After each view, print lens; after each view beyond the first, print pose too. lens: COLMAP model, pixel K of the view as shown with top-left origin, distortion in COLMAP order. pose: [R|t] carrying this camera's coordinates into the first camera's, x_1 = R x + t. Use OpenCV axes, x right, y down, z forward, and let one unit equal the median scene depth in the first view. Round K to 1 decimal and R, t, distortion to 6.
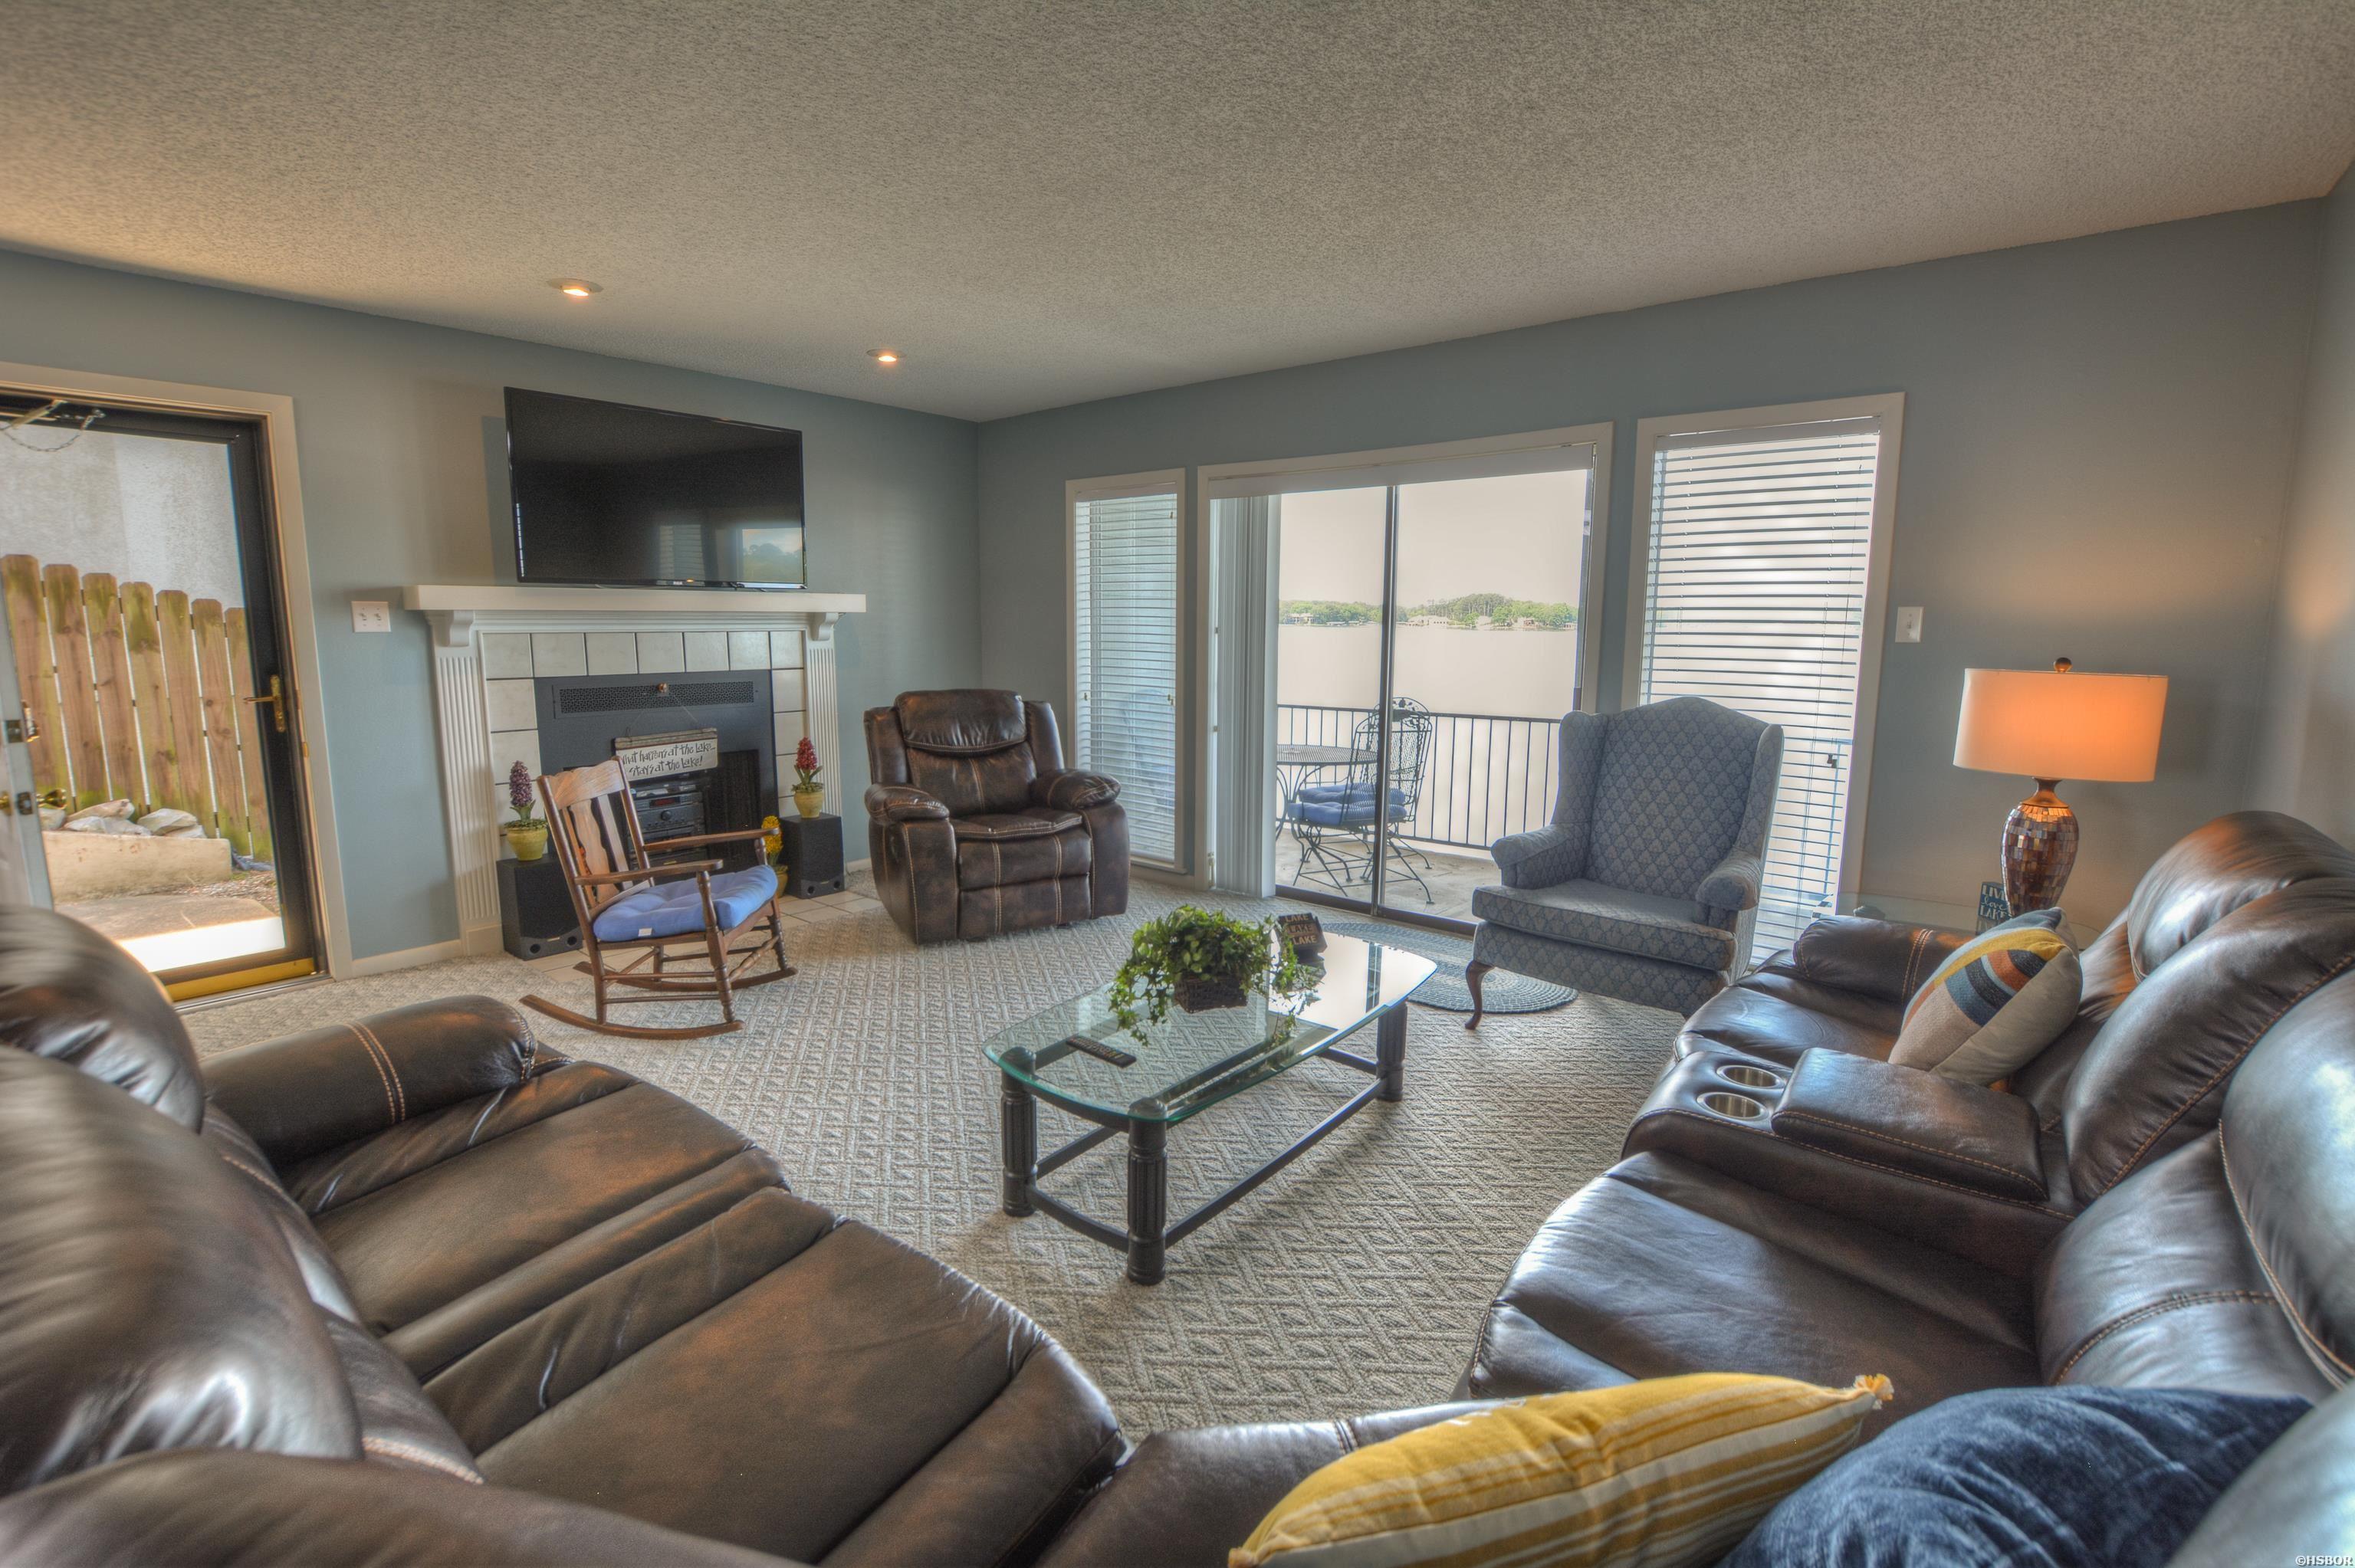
lens RADIAL K [[1038.3, 0, 1168.2], [0, 1038.3, 778.3], [0, 0, 1]] dist [-0.038292, 0.006329]
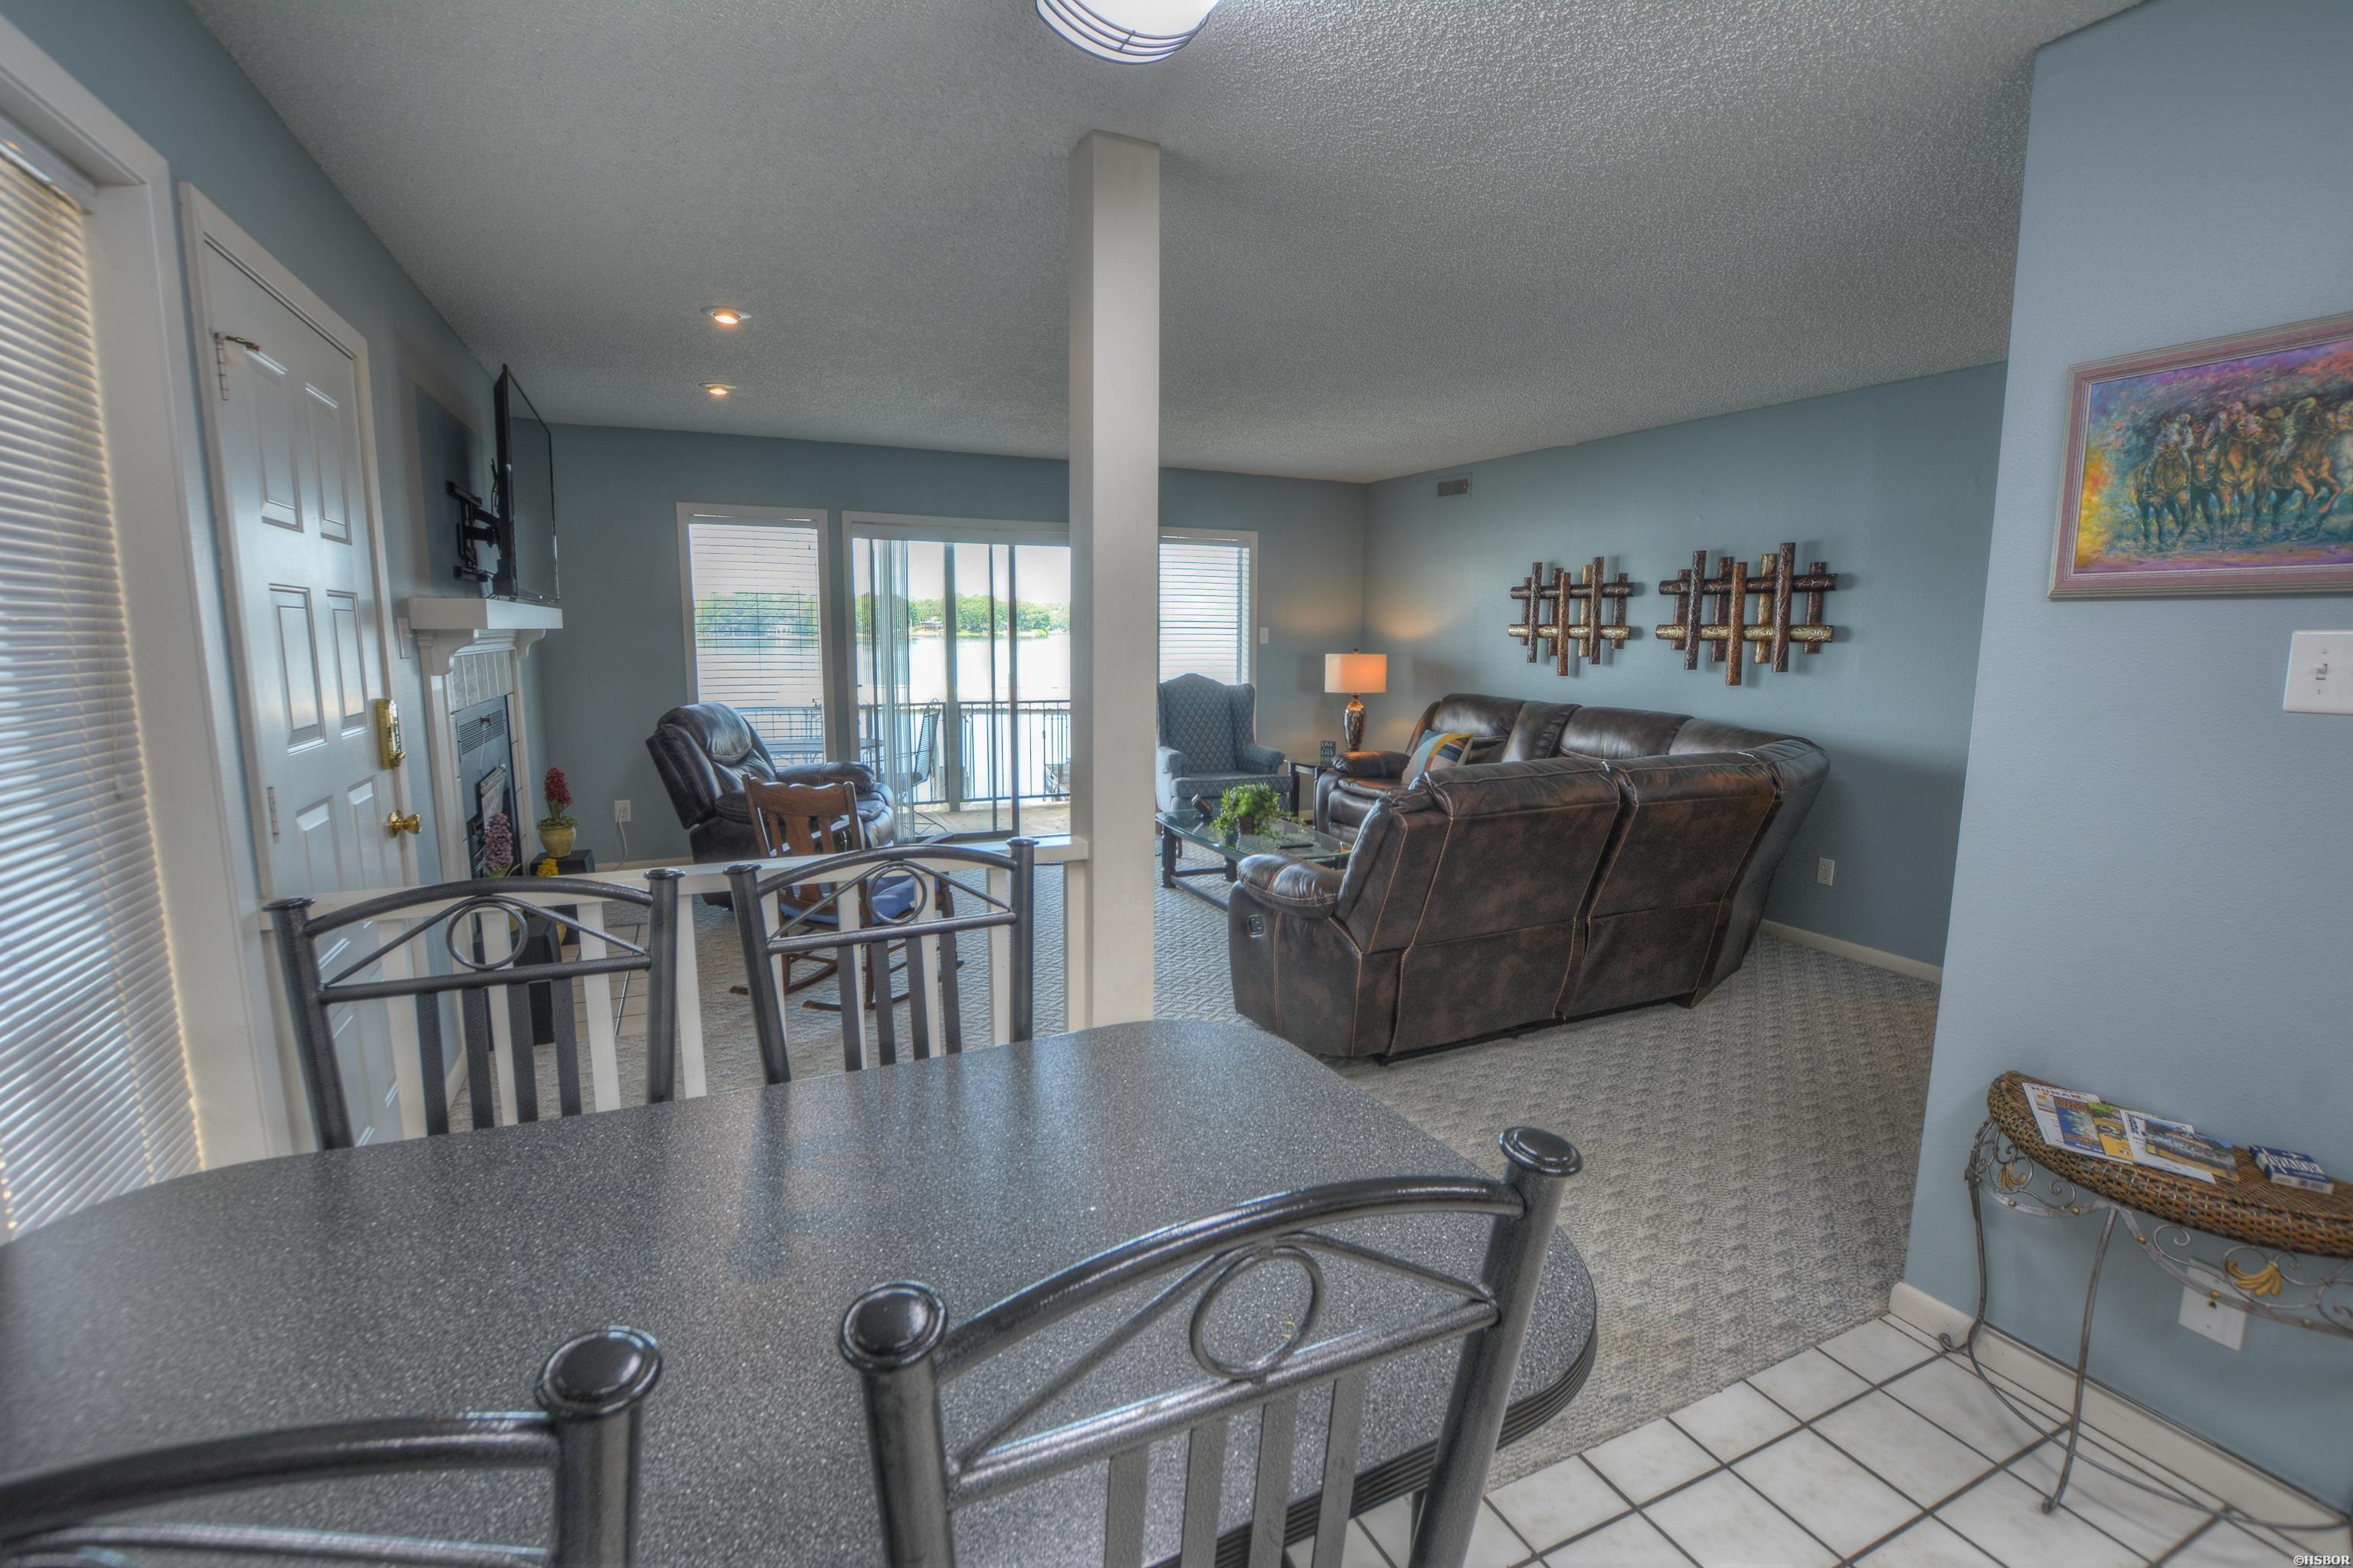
lens RADIAL K [[1037.6, 0, 1167.2], [0, 1037.6, 778.3], [0, 0, 1]] dist [-0.038292, 0.006329]
pose [[0.441089, -0.128346, 0.888238, -1.019430], [0.128586, 0.988548, 0.078986, -0.033933], [-0.888204, 0.079375, 0.452541, 0.128545]]
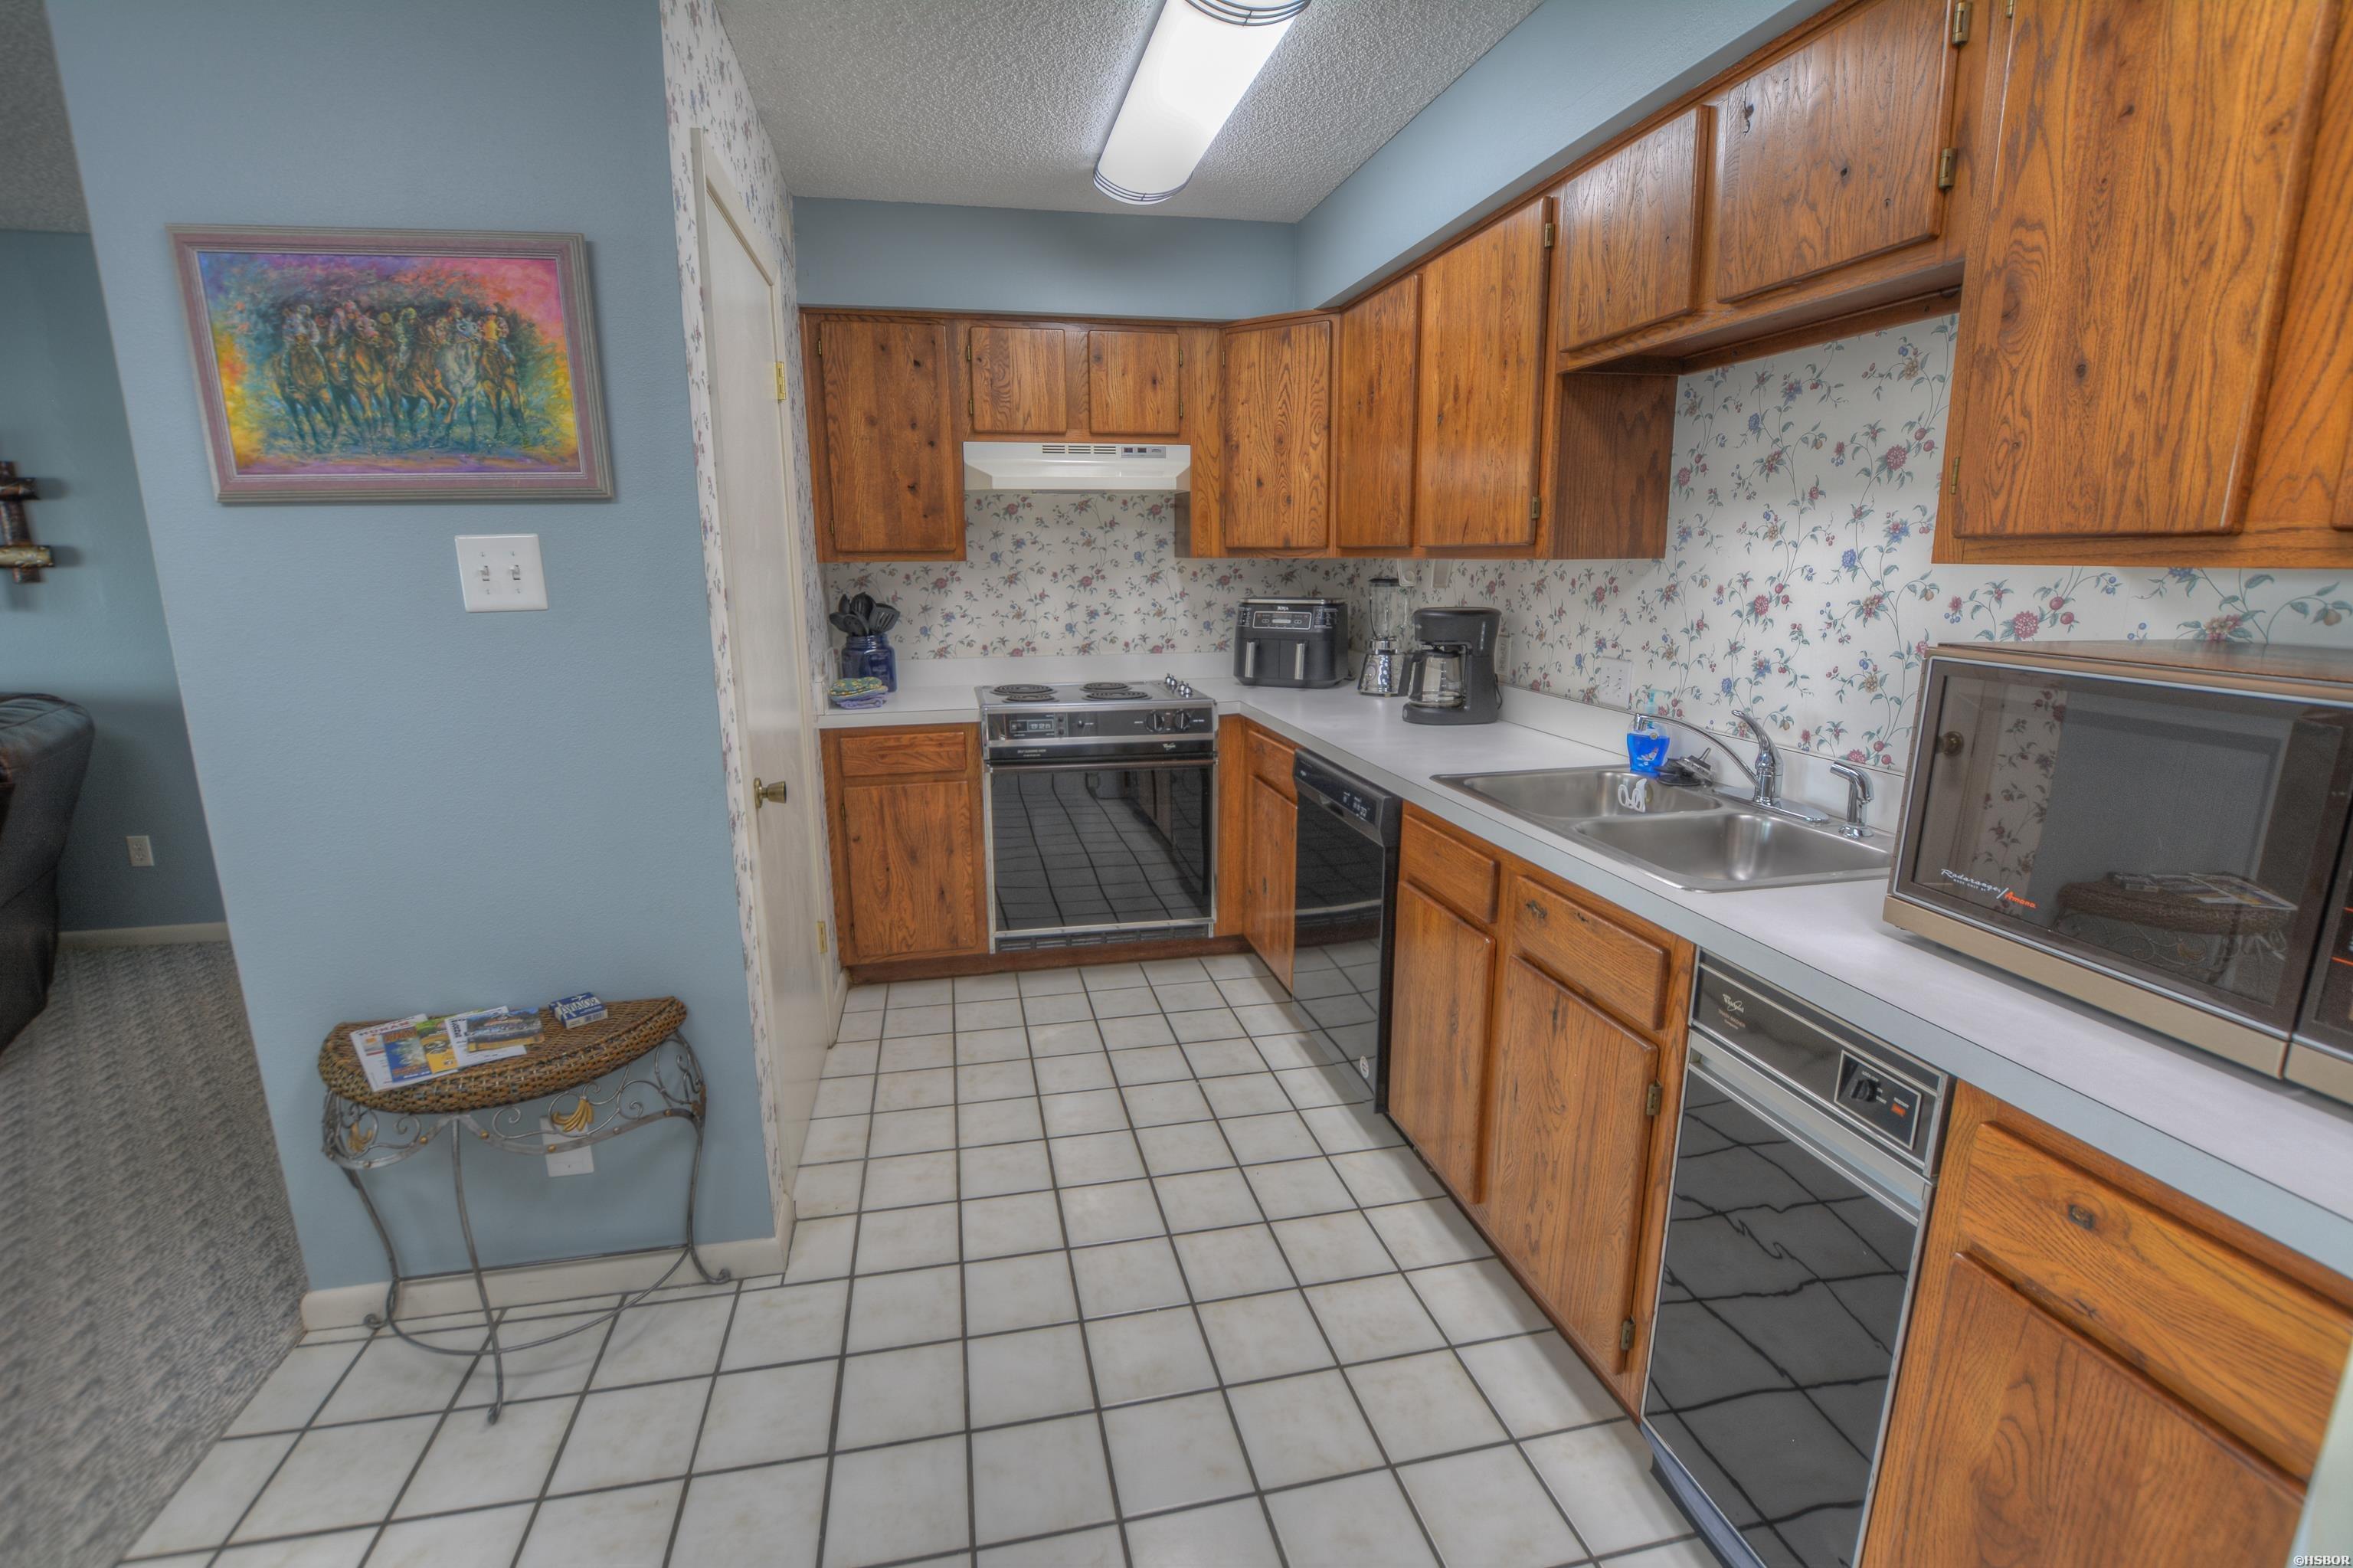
lens RADIAL K [[1037.6, 0, 1167.2], [0, 1037.6, 778.3], [0, 0, 1]] dist [-0.038292, 0.006329]
pose [[-0.780979, -0.133918, 0.610032, -0.979303], [0.092995, 0.940919, 0.325612, -0.021028], [-0.617596, 0.311026, -0.722384, 0.071894]]
